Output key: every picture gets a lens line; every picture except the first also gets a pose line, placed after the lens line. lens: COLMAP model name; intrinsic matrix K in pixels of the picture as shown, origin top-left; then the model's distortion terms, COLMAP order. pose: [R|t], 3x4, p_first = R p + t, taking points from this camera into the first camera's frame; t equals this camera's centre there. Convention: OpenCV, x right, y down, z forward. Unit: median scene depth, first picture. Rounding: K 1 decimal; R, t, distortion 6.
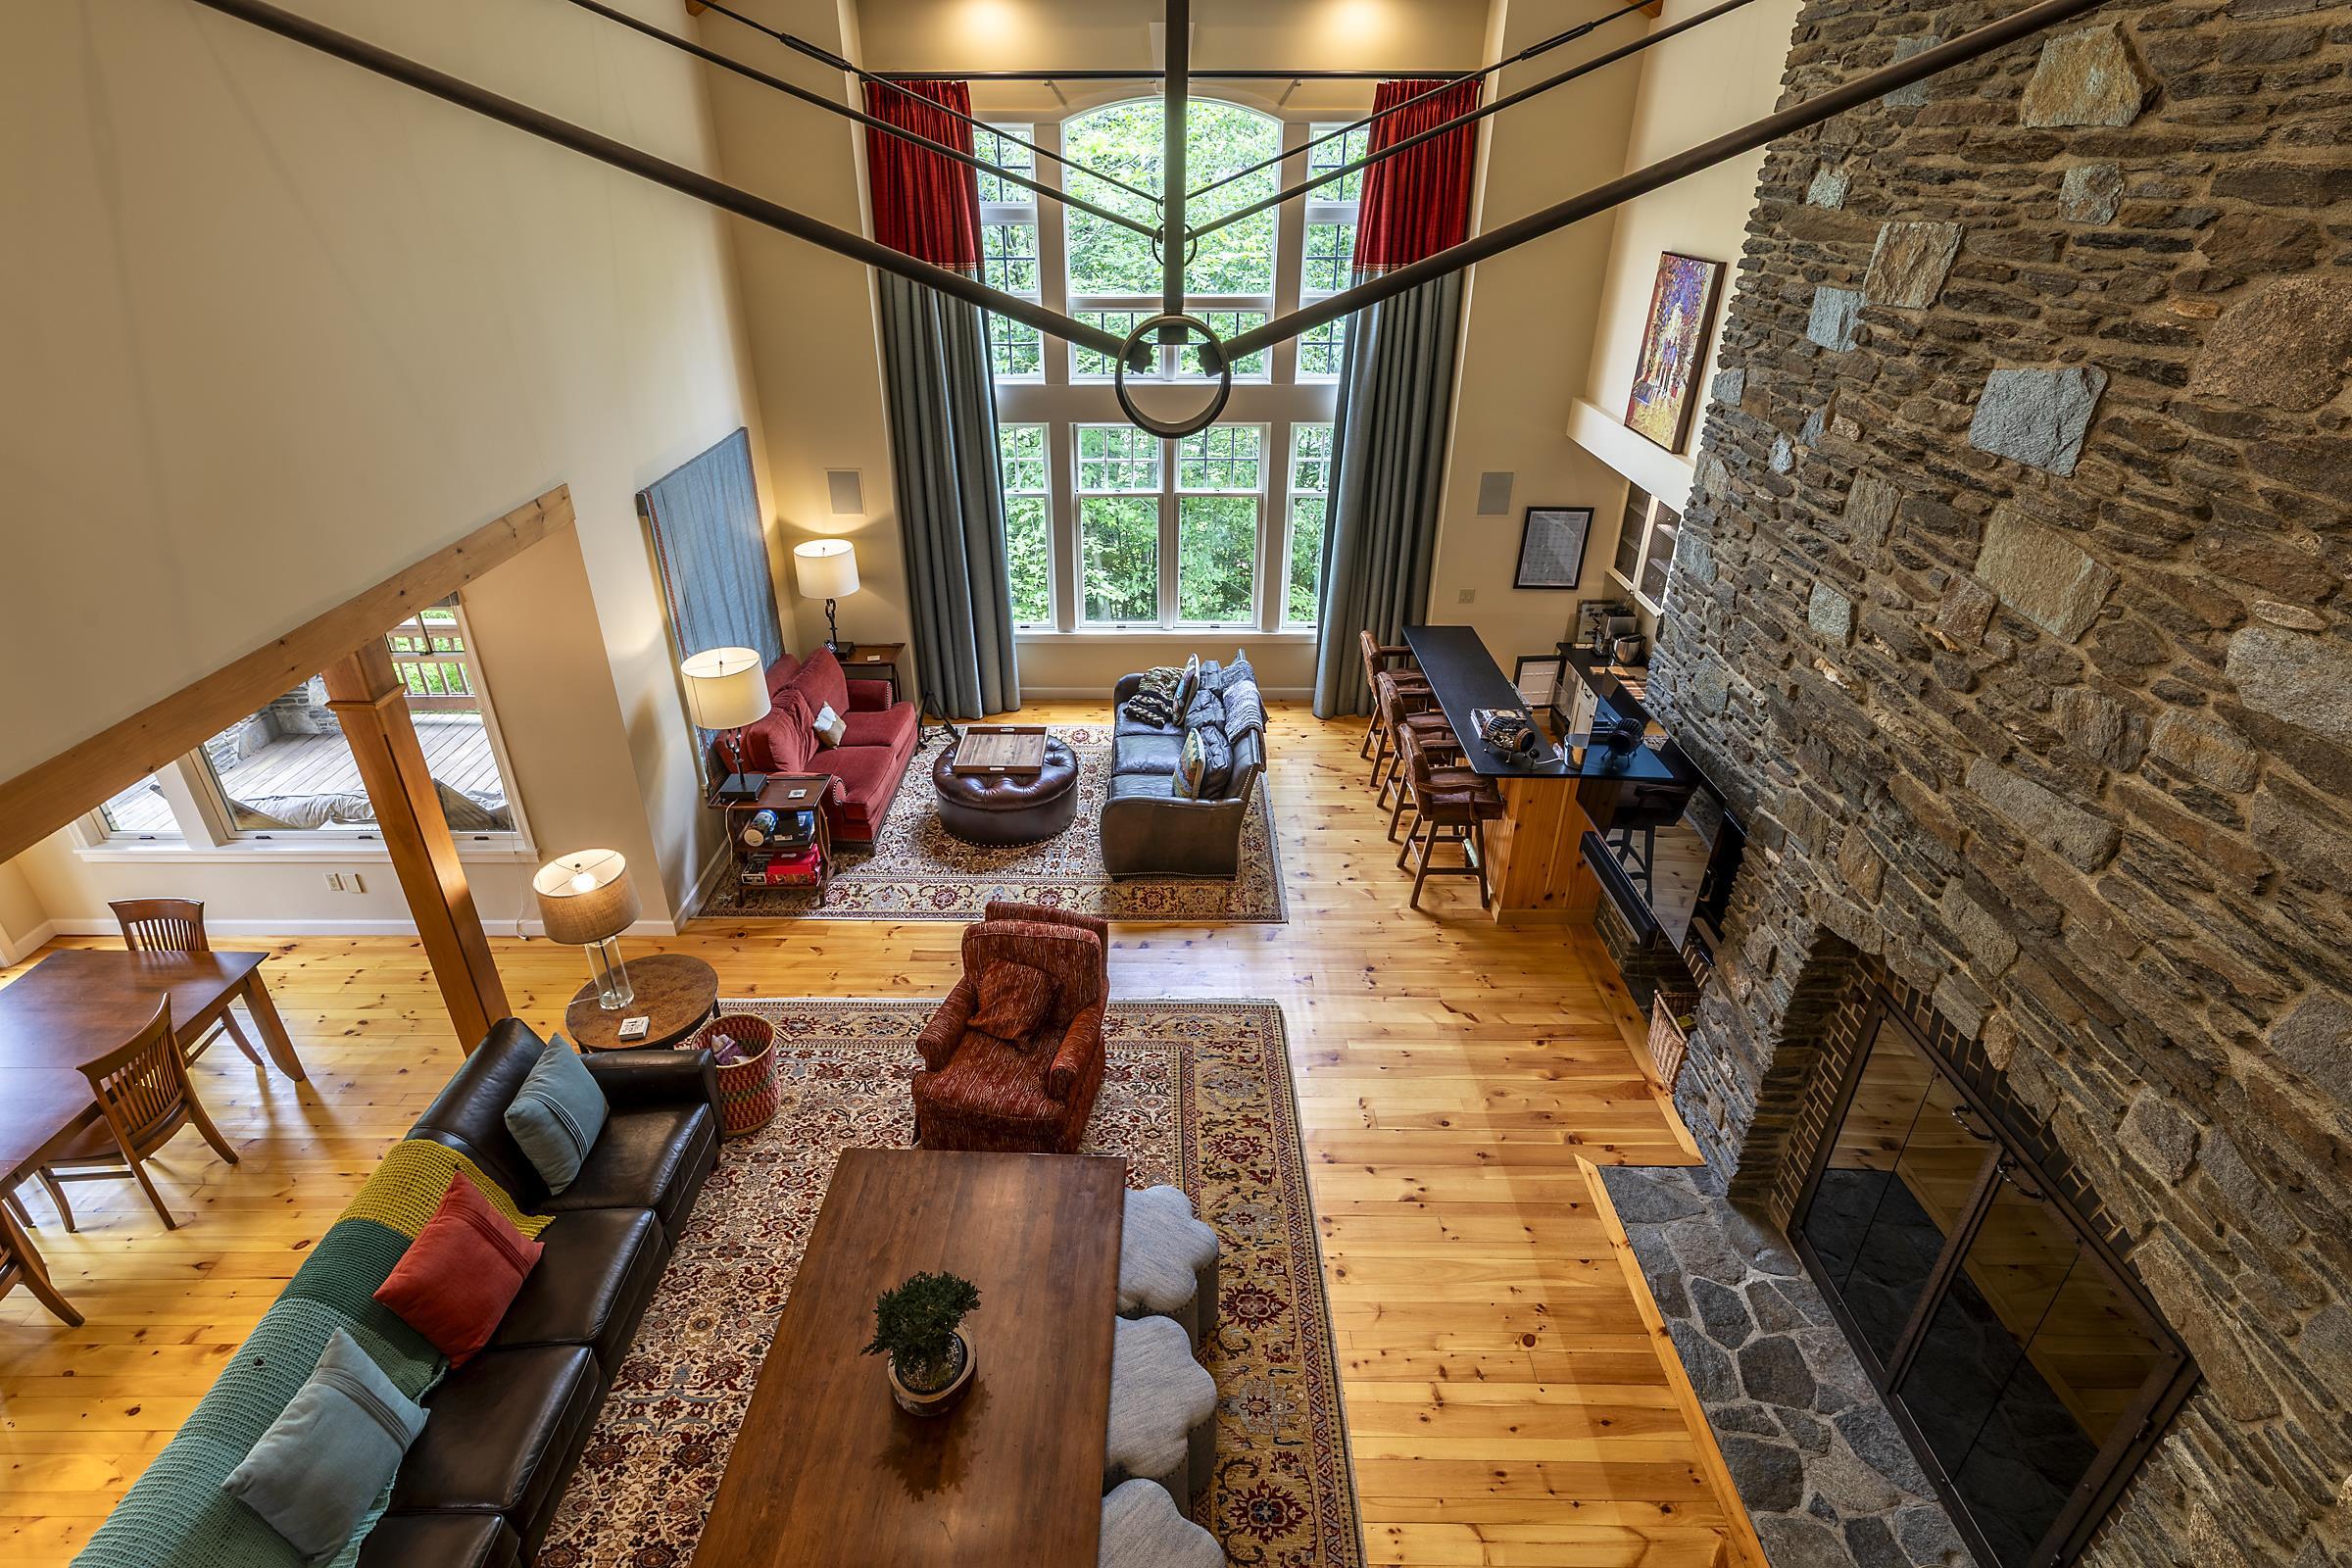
lens RADIAL K [[1124.8, 0, 1156.9], [0, 1124.8, 752.9], [0, 0, 1]] dist [-0.001317, 0.001337]
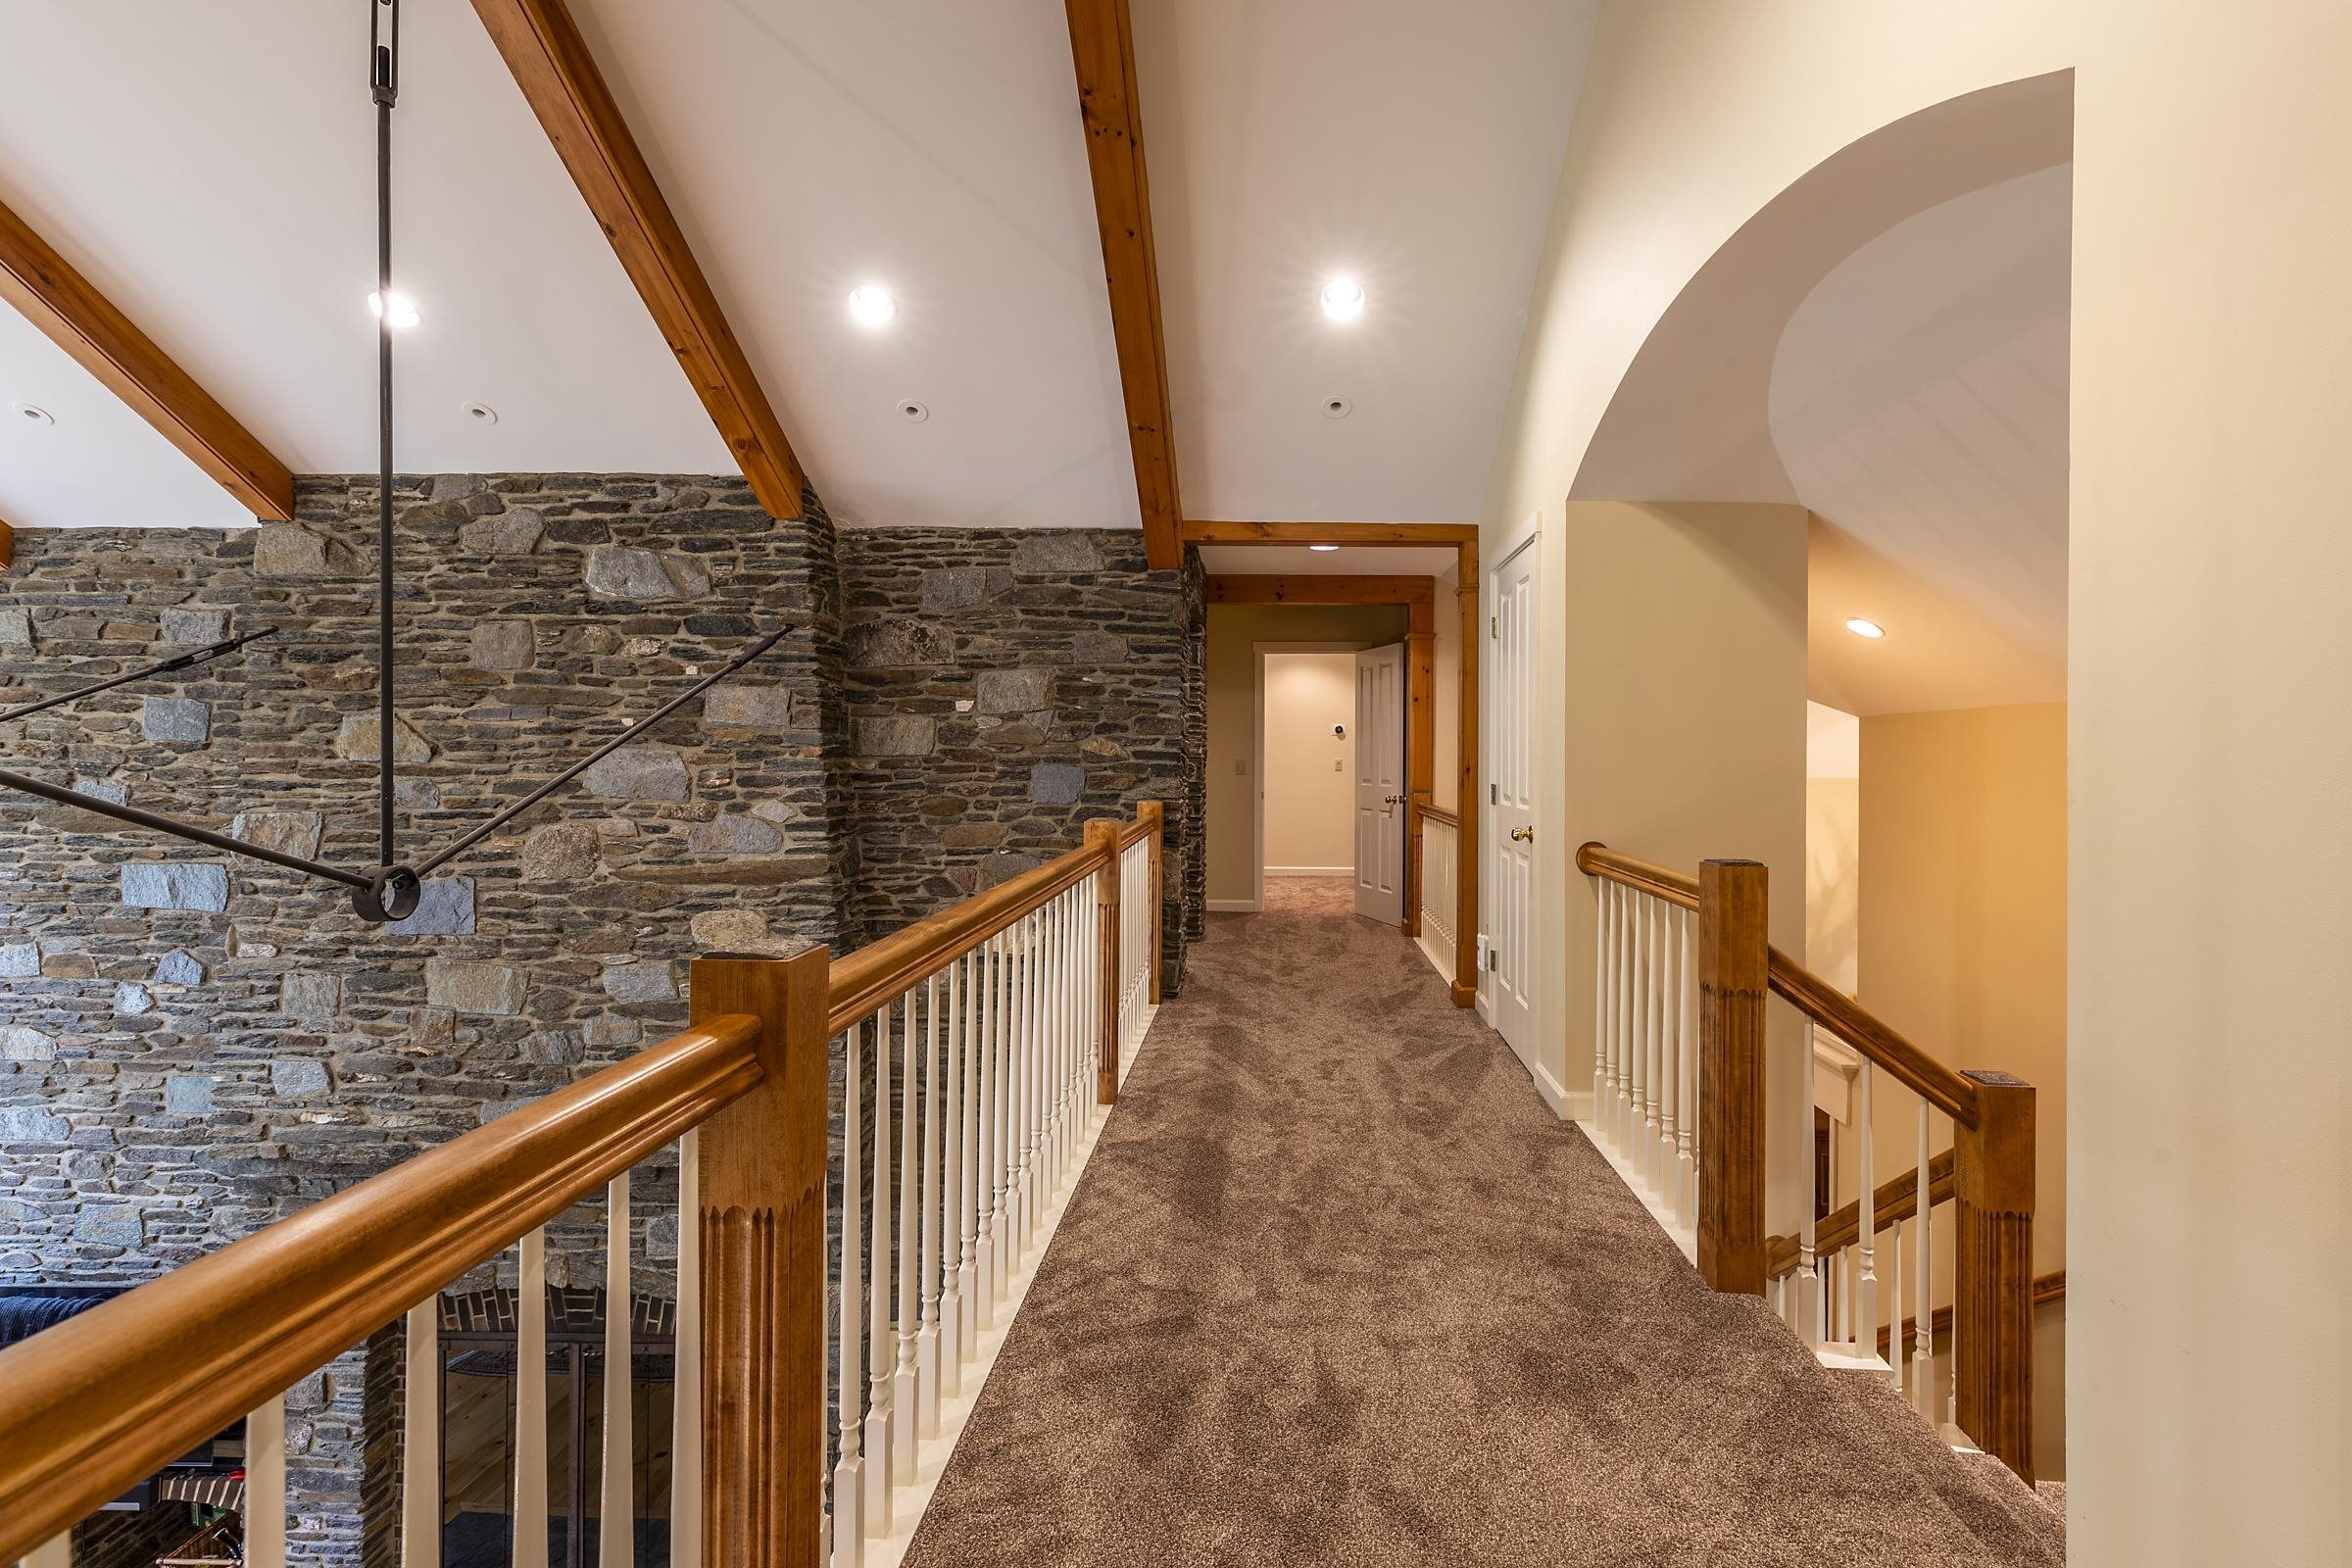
lens RADIAL K [[1073.6, 0, 1180.2], [0, 1073.6, 766.6], [0, 0, 1]] dist [0.012216, -0.000608]
pose [[0.057228, -0.005343, 0.998347, -0.713012], [0.461264, 0.886998, -0.021694, 0.065281], [-0.885415, 0.461743, 0.053225, -0.183873]]
